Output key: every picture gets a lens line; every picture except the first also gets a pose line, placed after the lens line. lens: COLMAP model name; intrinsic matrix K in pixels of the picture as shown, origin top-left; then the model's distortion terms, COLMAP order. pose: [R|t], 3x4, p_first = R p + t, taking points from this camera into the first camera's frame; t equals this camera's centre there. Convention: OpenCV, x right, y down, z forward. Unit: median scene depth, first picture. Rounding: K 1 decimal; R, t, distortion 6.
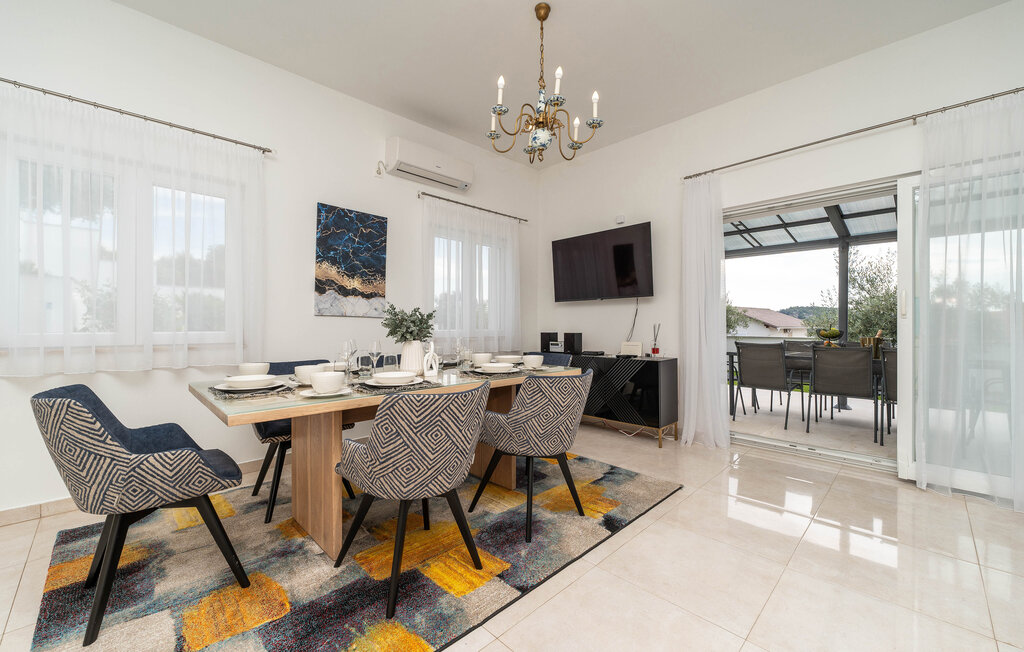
lens RADIAL K [[407.5, 0, 512.0], [0, 407.5, 326.0], [0, 0, 1]] dist [0.001094, 0.000078]
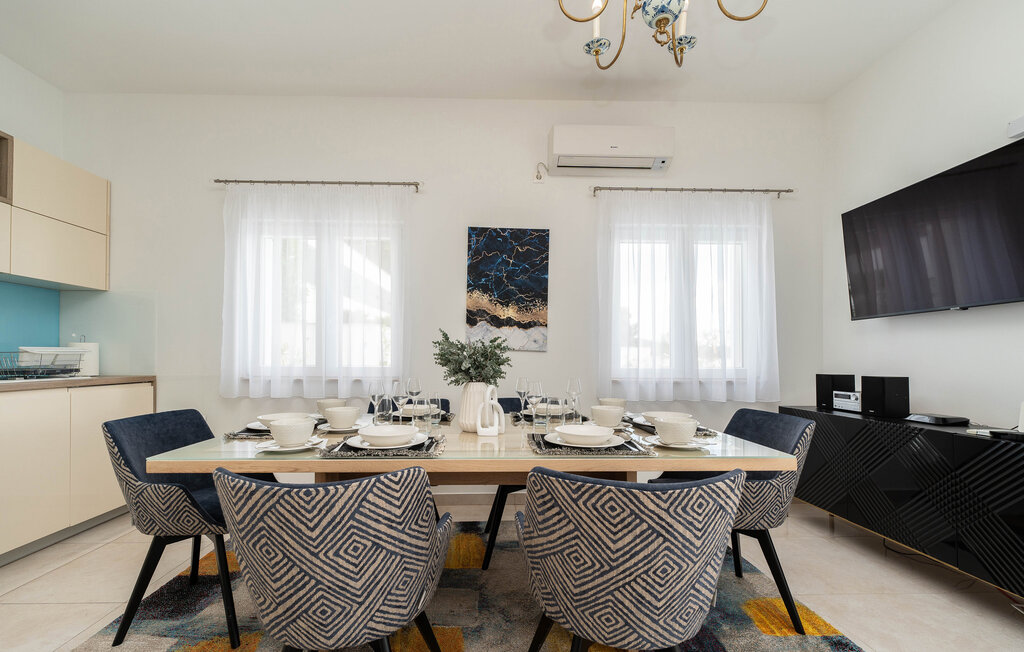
lens RADIAL K [[410.9, 0, 508.8], [0, 410.9, 352.7], [0, 0, 1]] dist [0.001183, -0.000018]
pose [[0.725602, -0.007955, -0.688069, 0.213933], [-0.005546, 0.999833, -0.017407, -0.002860], [0.688093, 0.016447, 0.725436, 0.371150]]
